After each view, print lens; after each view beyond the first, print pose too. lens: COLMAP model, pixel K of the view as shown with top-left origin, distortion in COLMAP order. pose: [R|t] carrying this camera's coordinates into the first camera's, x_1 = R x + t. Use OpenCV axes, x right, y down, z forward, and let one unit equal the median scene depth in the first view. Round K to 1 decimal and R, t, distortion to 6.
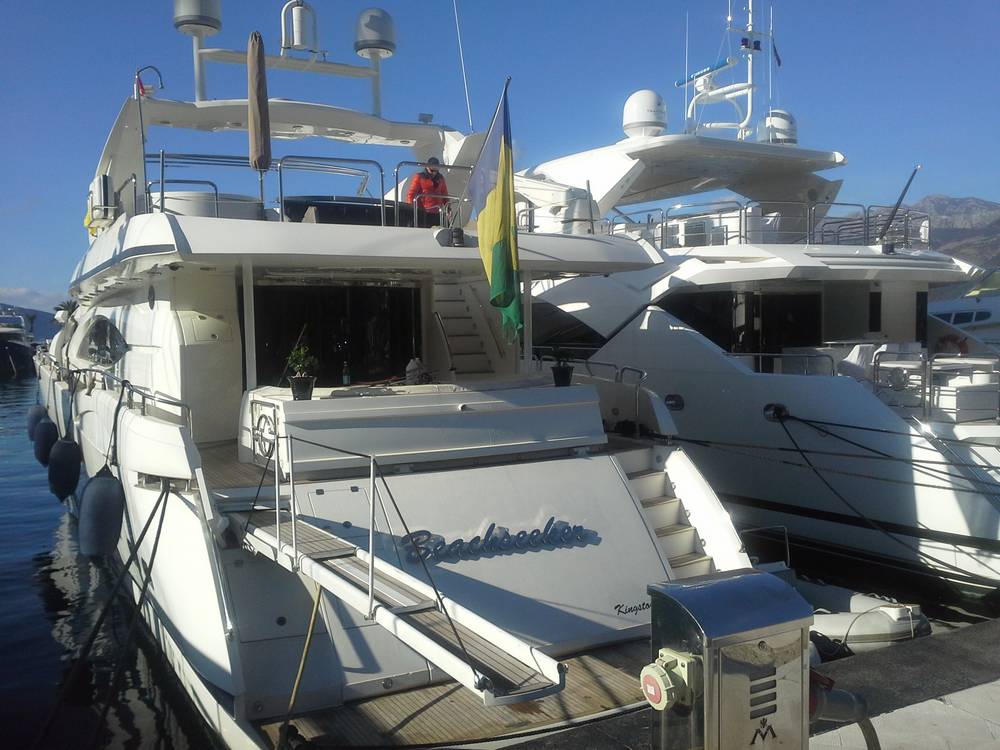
lens RADIAL K [[982.6, 0, 500.0], [0, 982.6, 375.0], [0, 0, 1]] dist [0.016432, 0.002364]
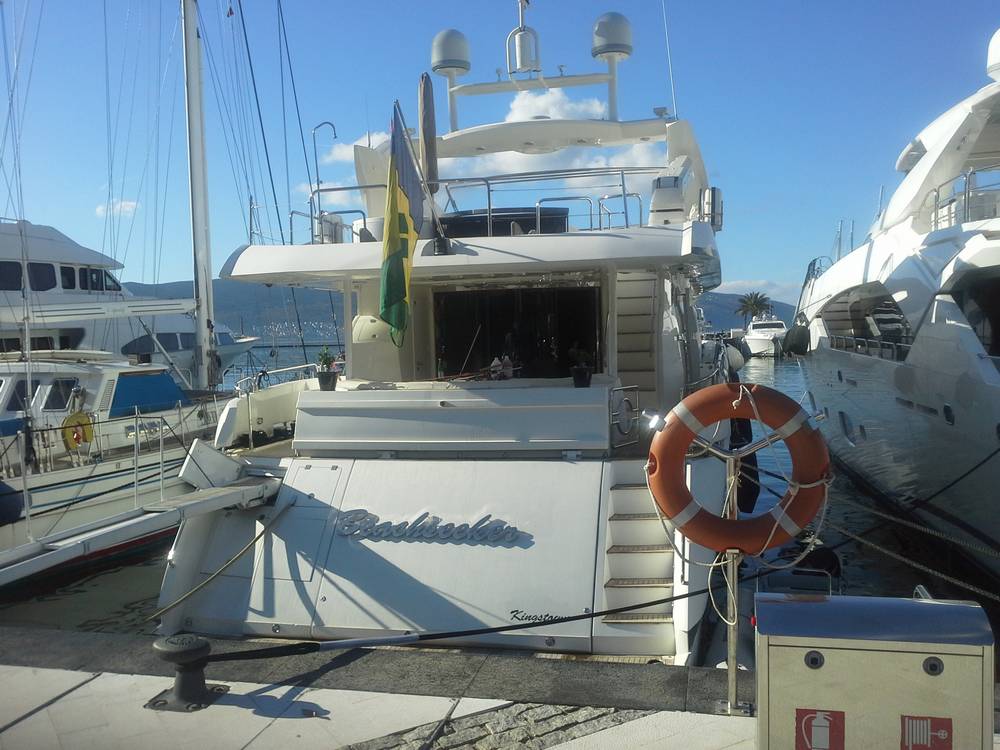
lens RADIAL K [[982.6, 0, 500.0], [0, 982.6, 375.0], [0, 0, 1]] dist [0.016432, 0.002364]
pose [[0.732651, 0.029422, -0.679968, 0.714313], [-0.020330, 0.999565, 0.021346, -0.021976], [0.680300, -0.001815, 0.732931, 0.242767]]
